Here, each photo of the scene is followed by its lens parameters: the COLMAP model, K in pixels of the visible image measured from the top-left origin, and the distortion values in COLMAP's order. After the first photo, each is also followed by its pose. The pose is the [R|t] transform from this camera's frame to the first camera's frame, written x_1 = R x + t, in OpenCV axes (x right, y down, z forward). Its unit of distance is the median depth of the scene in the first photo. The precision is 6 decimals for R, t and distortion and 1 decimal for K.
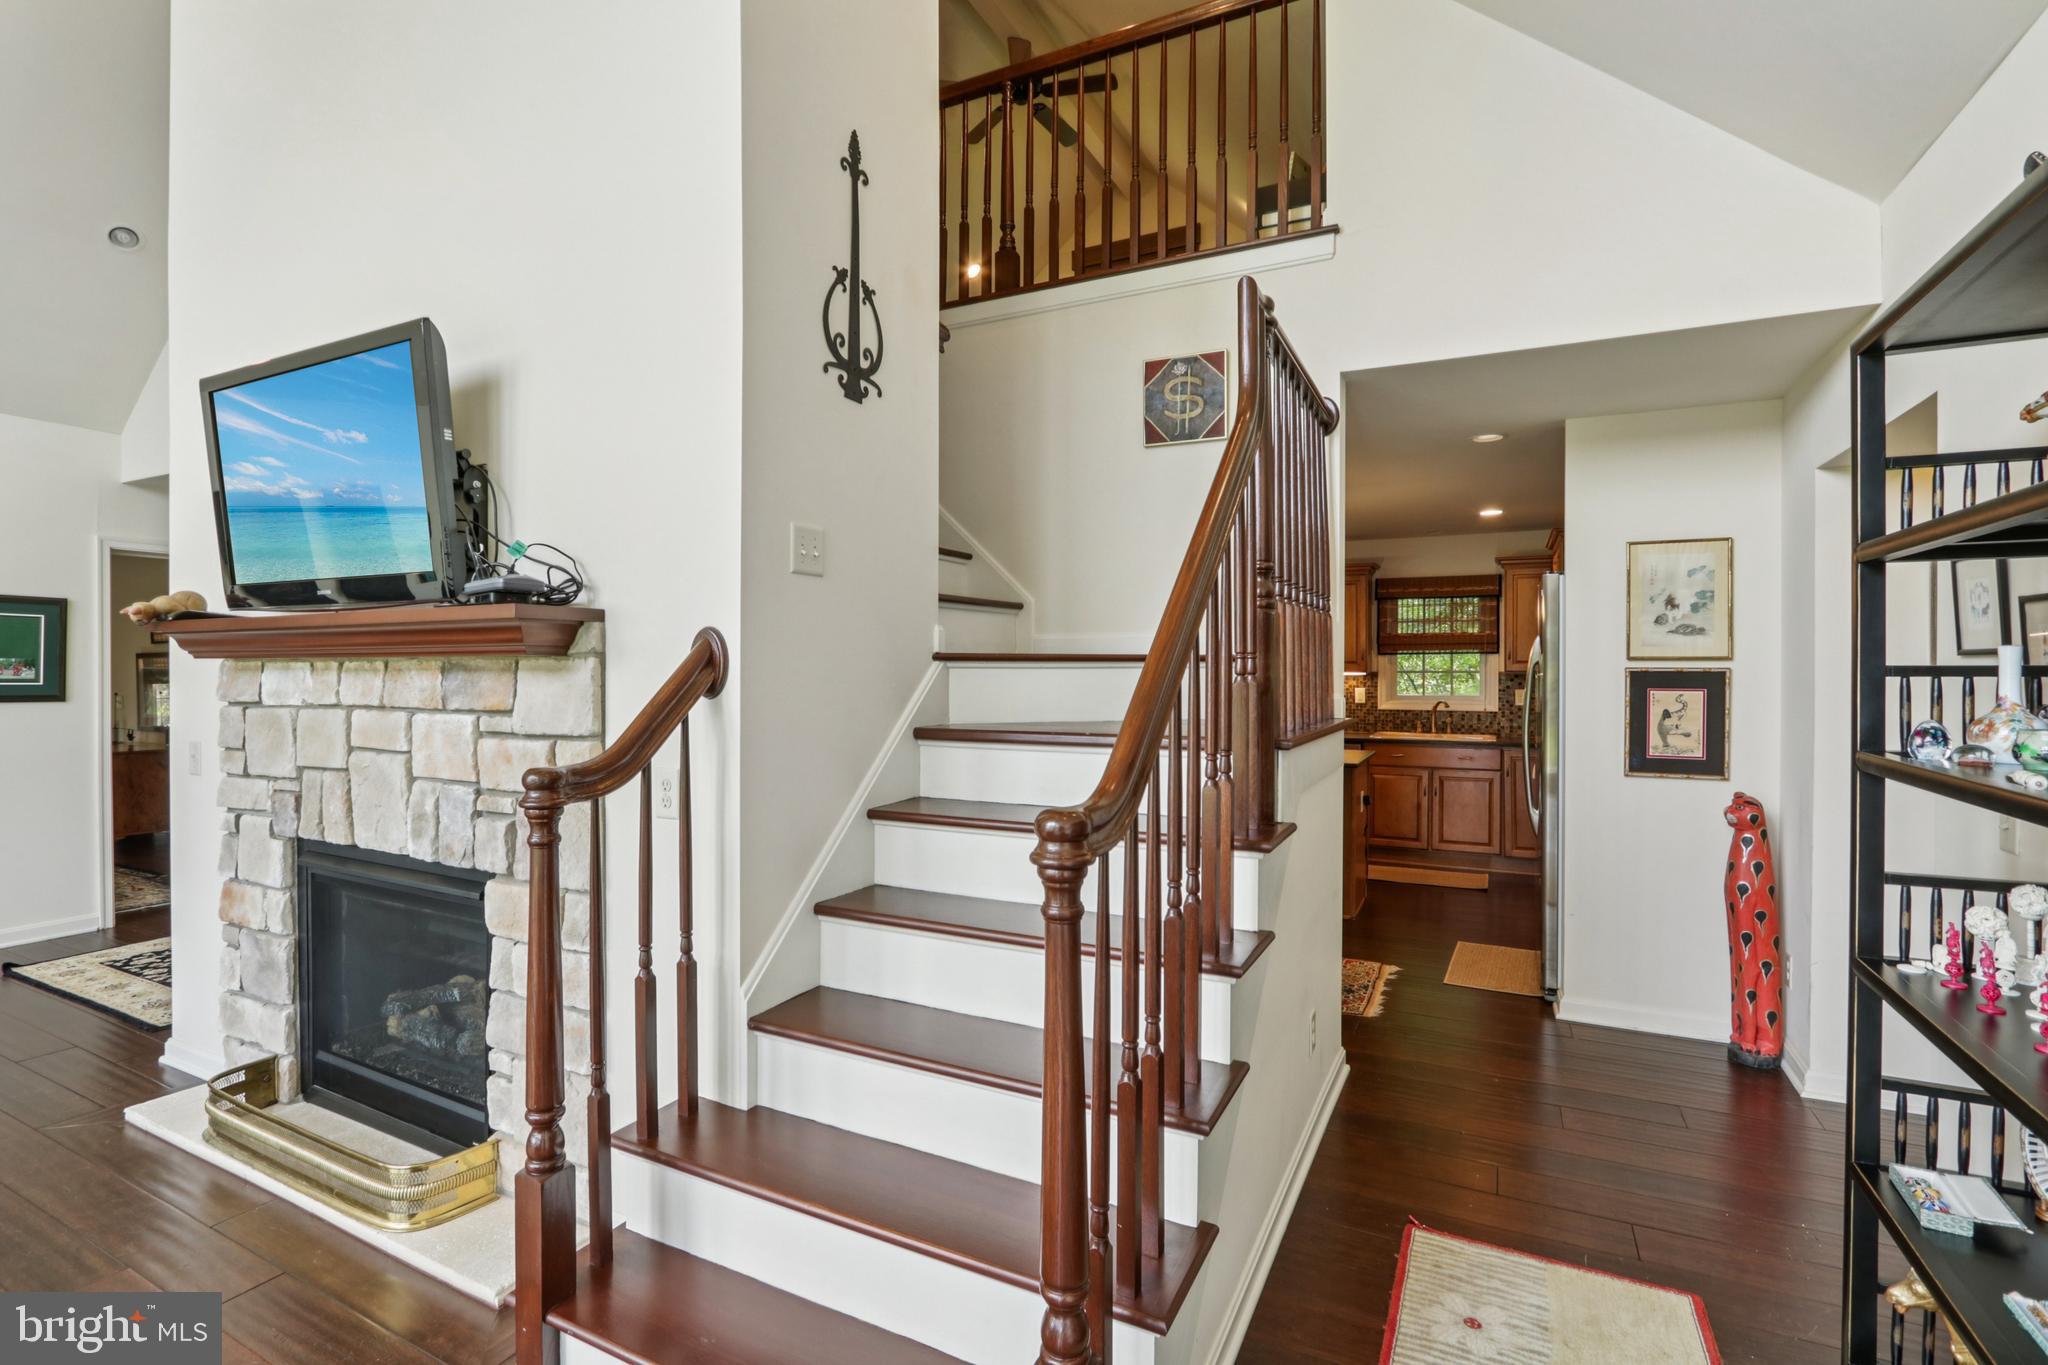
lens RADIAL K [[952.9, 0, 1015.2], [0, 952.9, 673.1], [0, 0, 1]] dist [-0.010811, -0.001210]
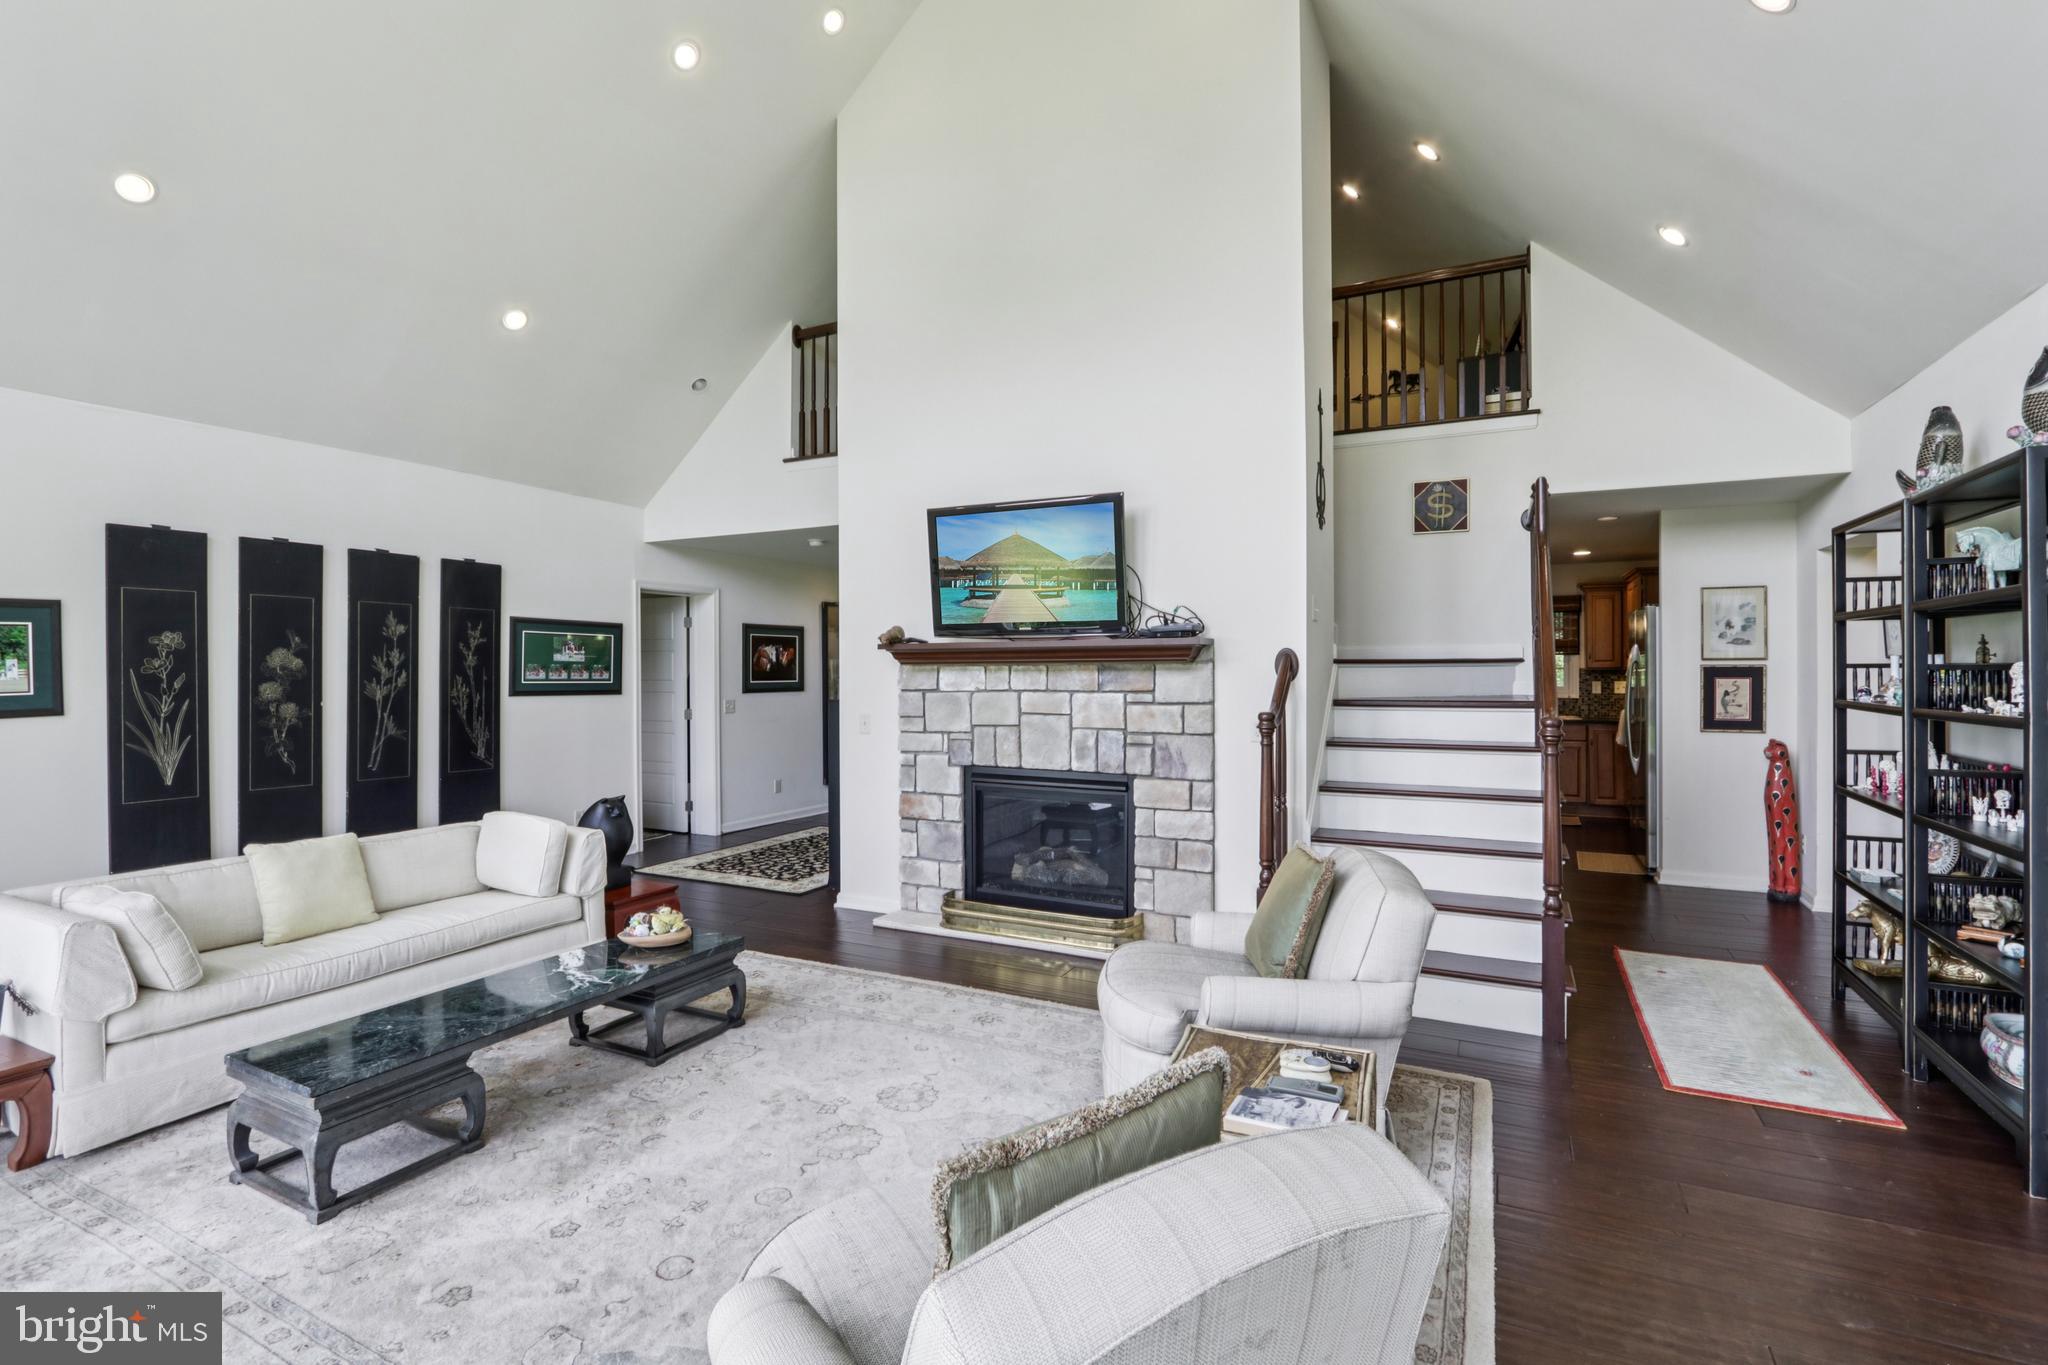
lens RADIAL K [[952.9, 0, 1017.7], [0, 952.9, 671.0], [0, 0, 1]] dist [-0.010811, -0.001210]
pose [[0.999980, -0.006310, 0.000968, -0.597531], [0.006312, 0.999976, -0.002779, 0.002055], [-0.000950, 0.002785, 0.999996, -0.703200]]
